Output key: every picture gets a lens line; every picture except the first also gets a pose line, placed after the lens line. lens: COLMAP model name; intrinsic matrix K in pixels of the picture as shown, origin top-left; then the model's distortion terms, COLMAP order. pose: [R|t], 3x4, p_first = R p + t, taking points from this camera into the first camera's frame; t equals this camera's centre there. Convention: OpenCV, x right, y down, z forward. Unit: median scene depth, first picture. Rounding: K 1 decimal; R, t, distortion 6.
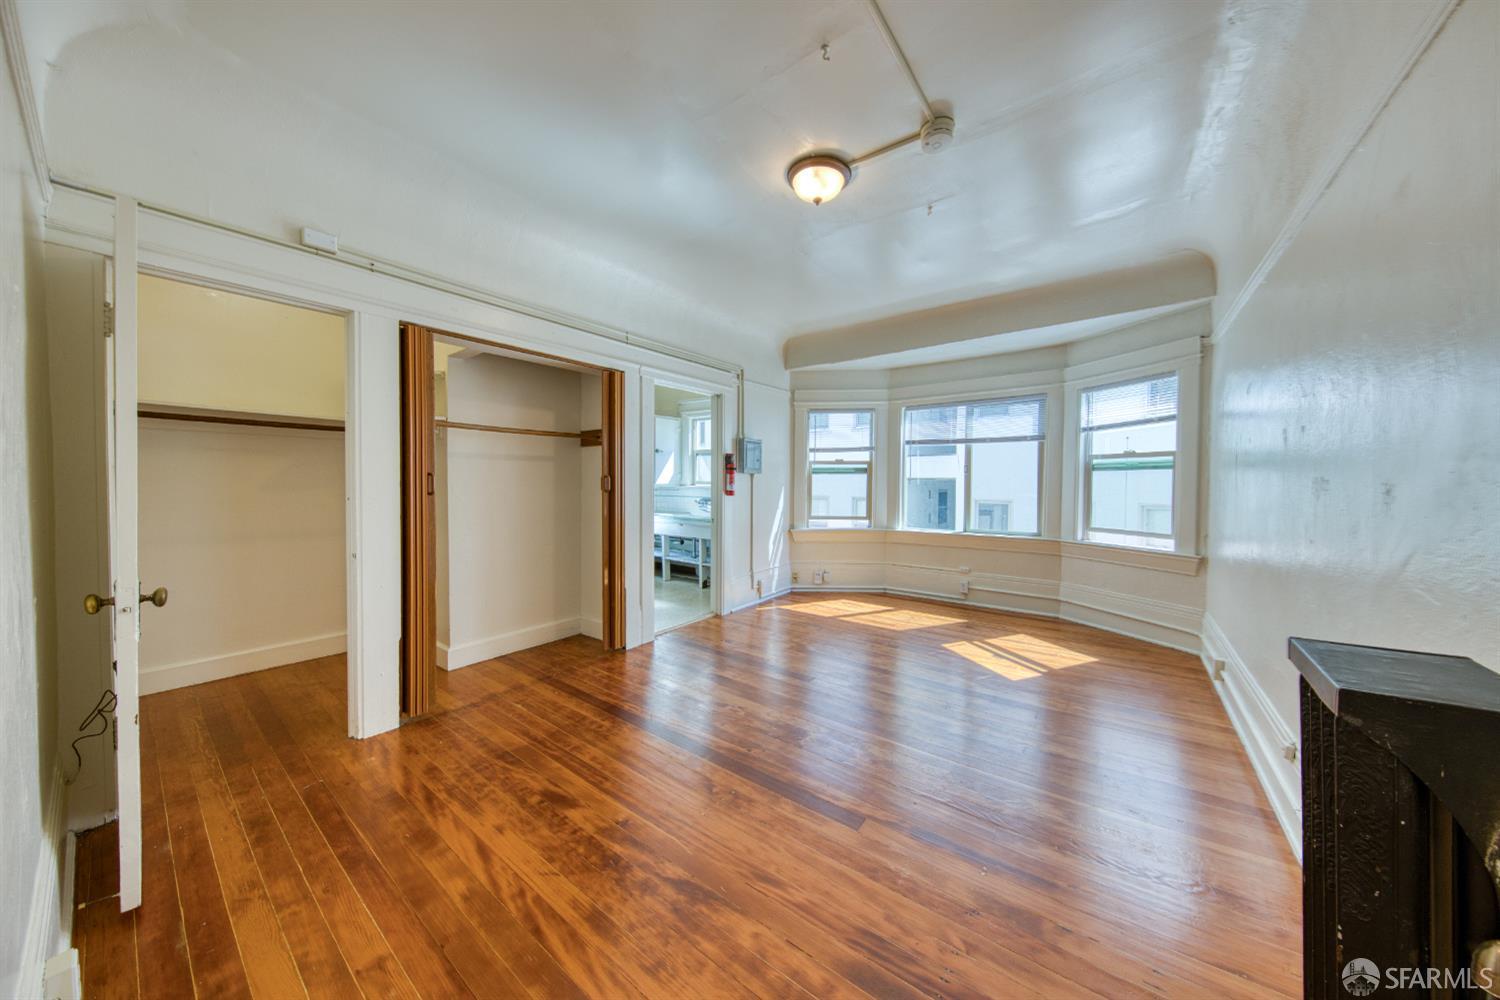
lens RADIAL K [[500.5, 0, 755.1], [0, 500.5, 491.0], [0, 0, 1]] dist [-0.000614, -0.000032]
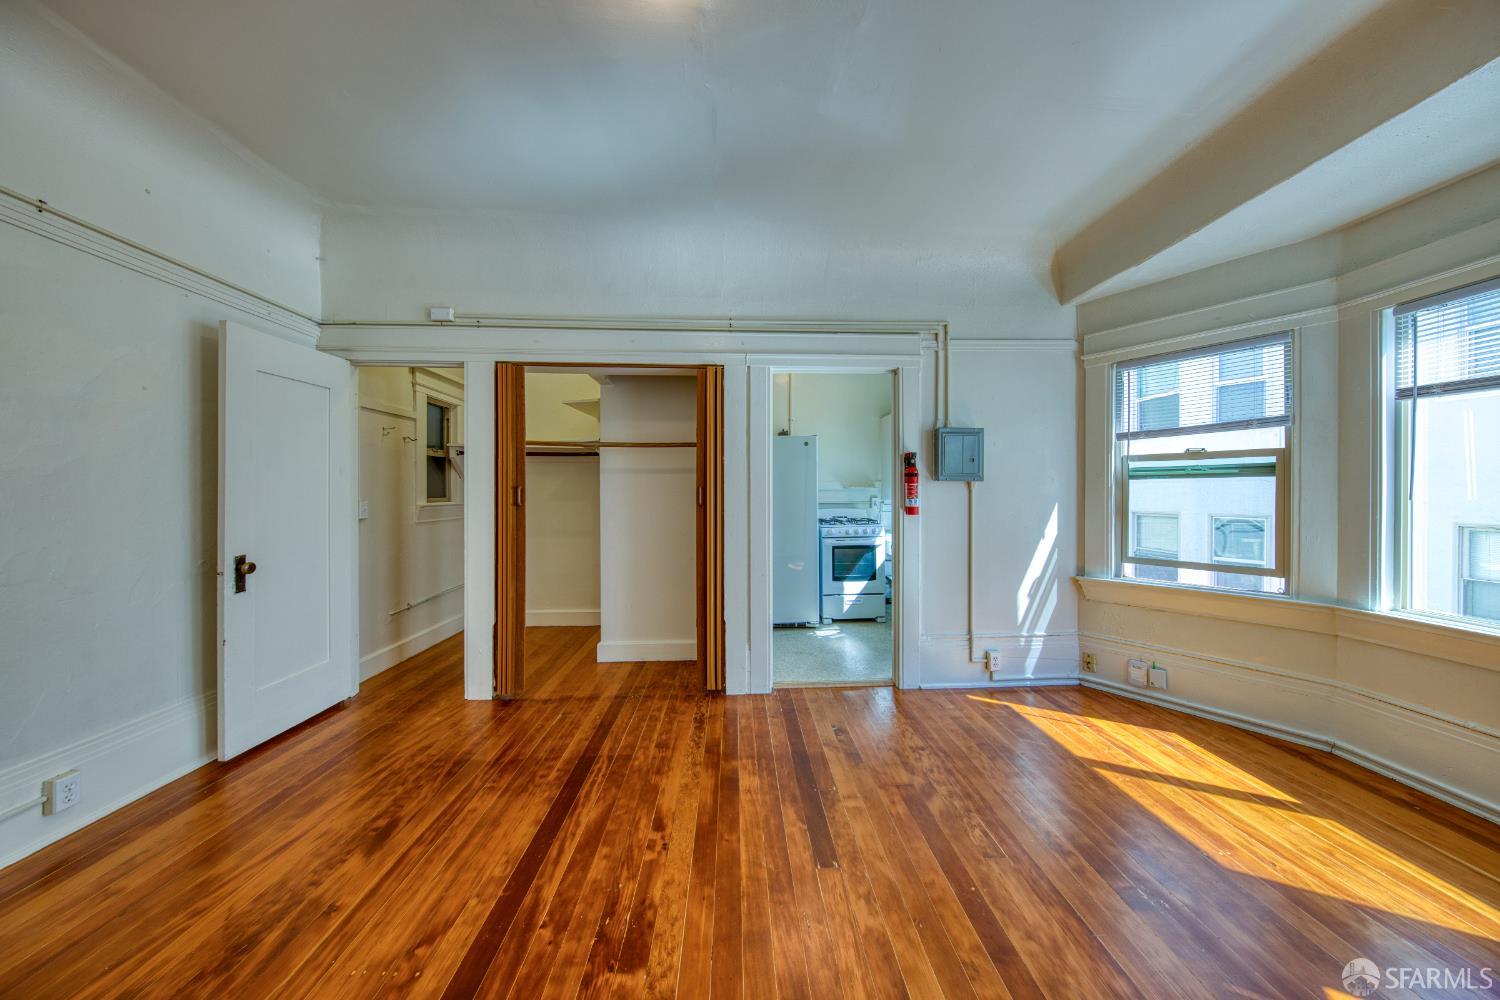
lens RADIAL K [[478.0, 0, 752.2], [0, 478.0, 493.4], [0, 0, 1]] dist [-0.000160, -0.000134]
pose [[0.623613, -0.003520, -0.781725, 0.313464], [-0.013196, 0.999800, -0.015029, -0.006827], [0.781622, 0.019688, 0.623442, 0.417659]]
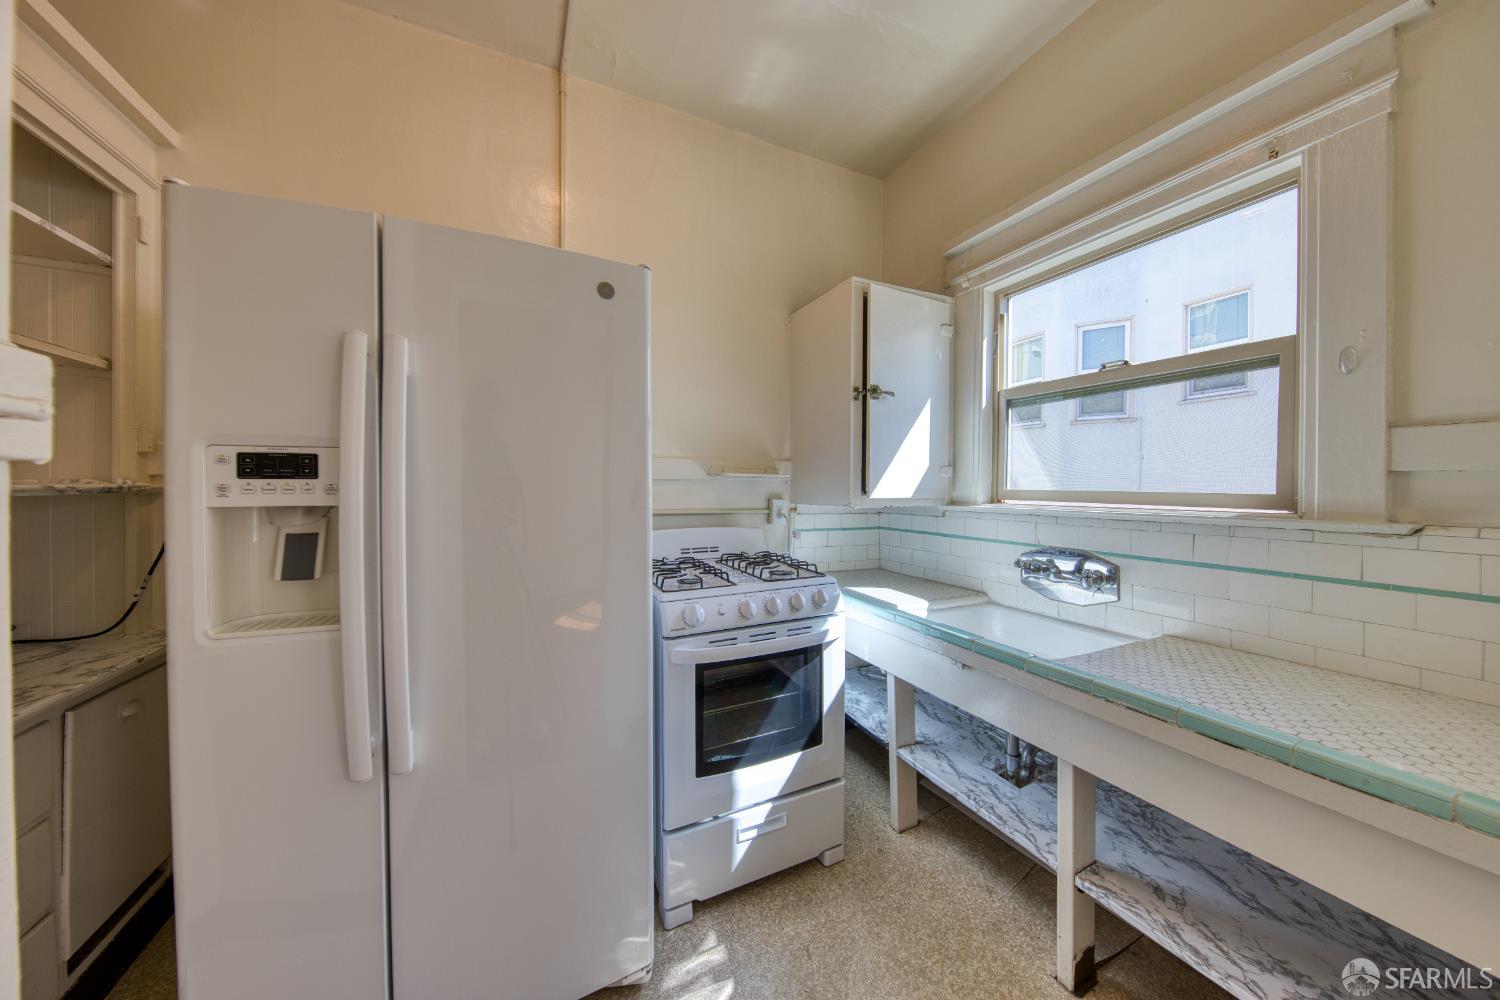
lens RADIAL K [[490.6, 0, 750.0], [0, 490.6, 500.0], [0, 0, 1]] dist [0.000178, 0.000005]
pose [[0.872248, 0.003735, -0.489050, -0.144206], [-0.009972, 0.999899, -0.010150, -0.010728], [0.488963, 0.013730, 0.872197, 0.879992]]
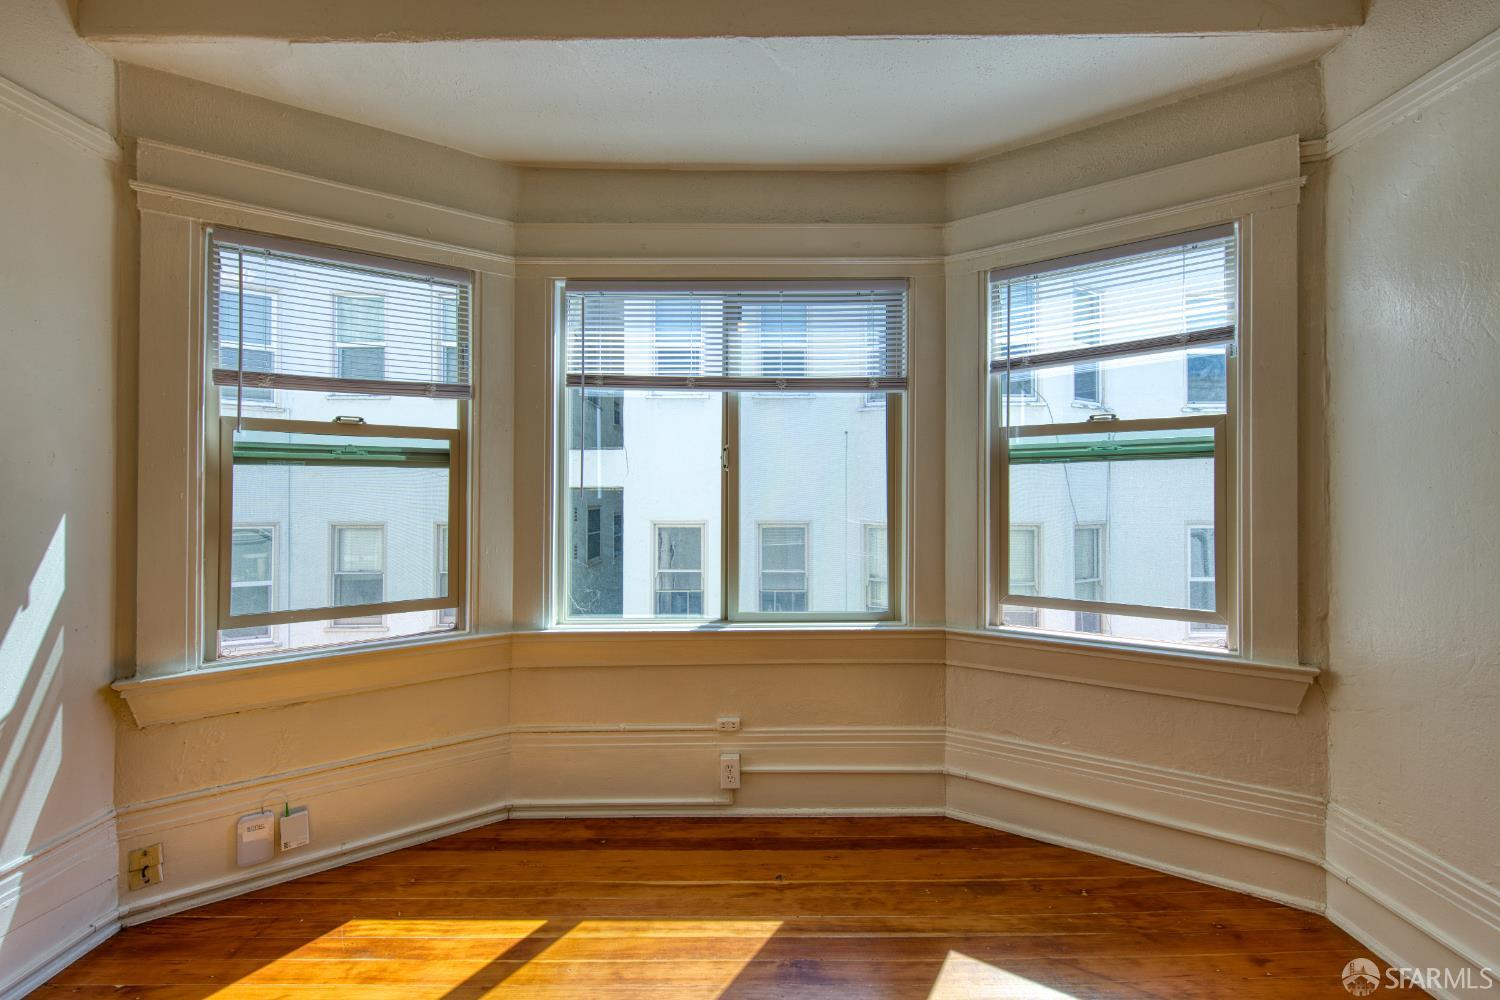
lens RADIAL K [[635.2, 0, 759.2], [0, 635.2, 490.3], [0, 0, 1]] dist [0.001291, -0.000577]
pose [[0.801479, -0.001694, 0.598021, 0.161497], [0.016091, 0.999695, -0.018735, -0.009955], [-0.597807, 0.024639, 0.801261, 0.640797]]
